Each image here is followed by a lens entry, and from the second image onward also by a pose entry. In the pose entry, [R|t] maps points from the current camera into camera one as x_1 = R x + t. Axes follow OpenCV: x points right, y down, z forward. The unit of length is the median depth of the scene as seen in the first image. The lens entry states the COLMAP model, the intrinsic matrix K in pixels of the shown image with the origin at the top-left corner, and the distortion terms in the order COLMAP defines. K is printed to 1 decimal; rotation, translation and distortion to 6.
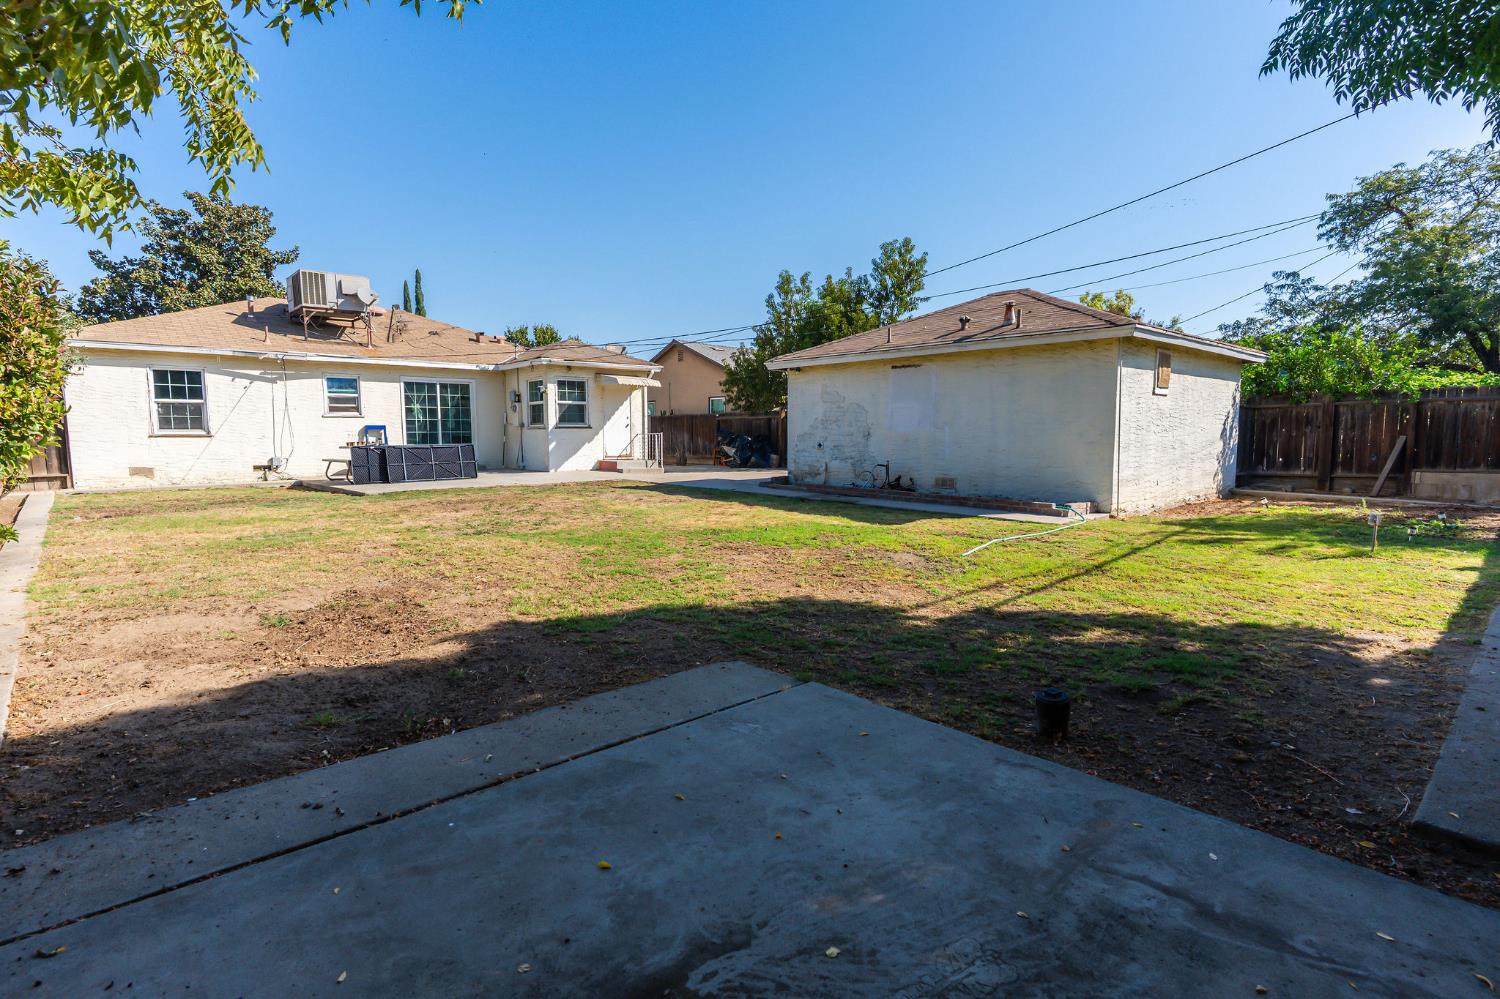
lens RADIAL K [[750.9, 0, 750.0], [0, 750.9, 499.5], [0, 0, 1]] dist [0.005123, -0.000578]
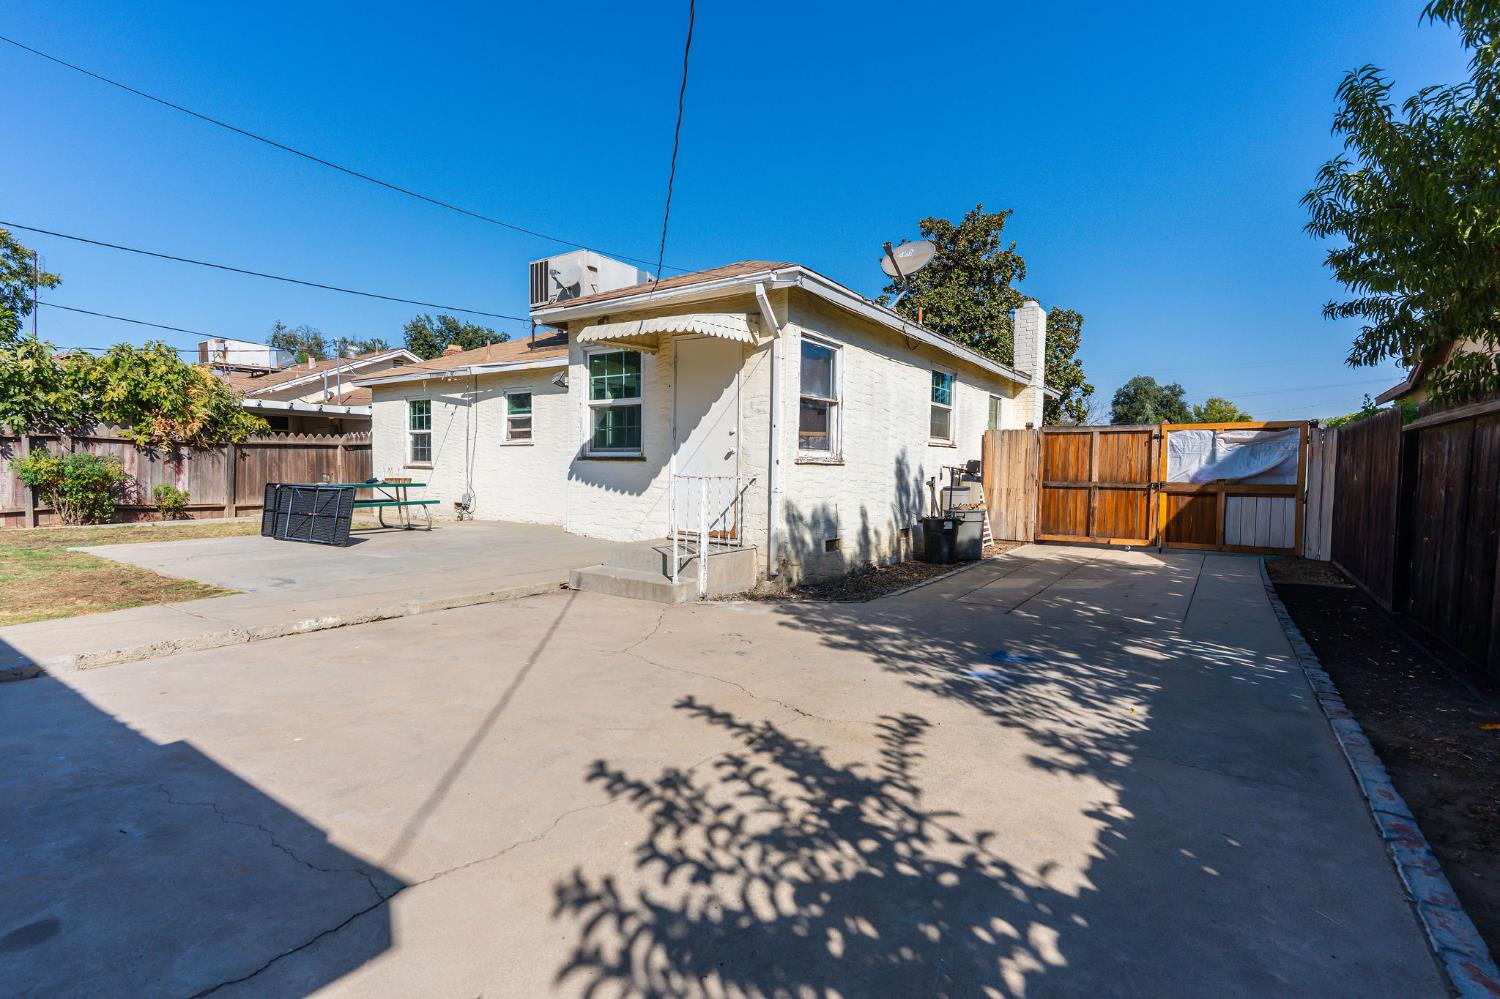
lens RADIAL K [[720.0, 0, 744.2], [0, 720.0, 500.3], [0, 0, 1]] dist [0.002312, 0.000573]
pose [[0.225791, 0.050849, -0.972848, 0.205324], [-0.099429, 0.994625, 0.028911, -0.097310], [0.969088, 0.090201, 0.229633, 1.045008]]
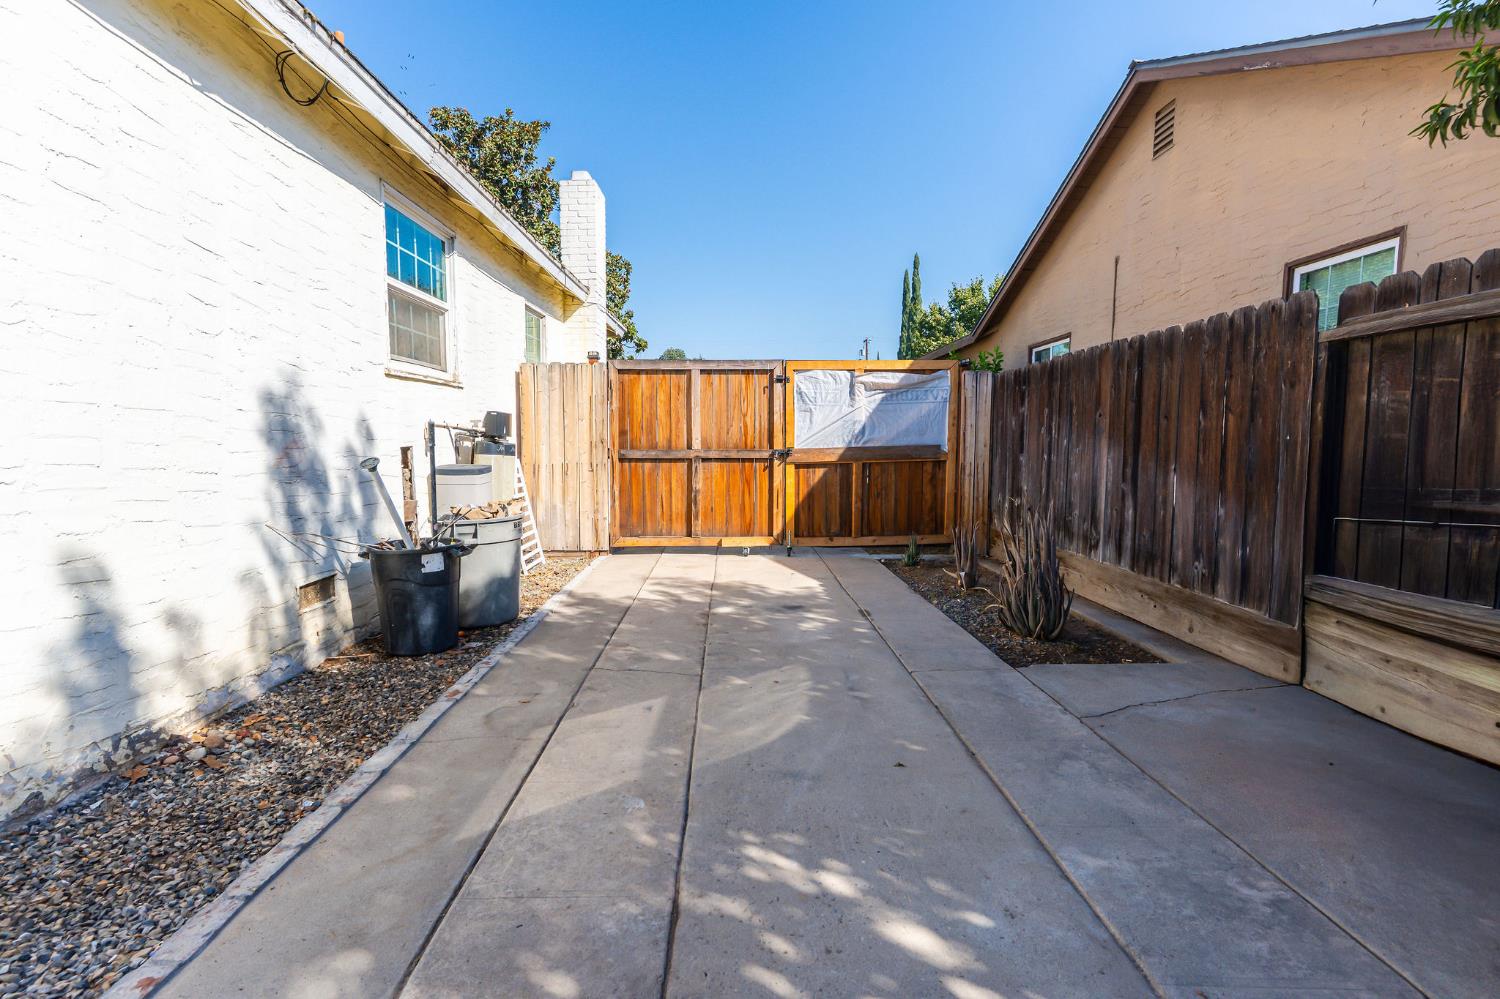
lens RADIAL K [[750.9, 0, 750.0], [0, 750.9, 499.5], [0, 0, 1]] dist [0.005123, -0.000578]
pose [[0.736843, 0.059632, -0.673428, -0.037874], [-0.064458, 0.997761, 0.017824, -0.107605], [0.672984, 0.030274, 0.739037, 1.200728]]
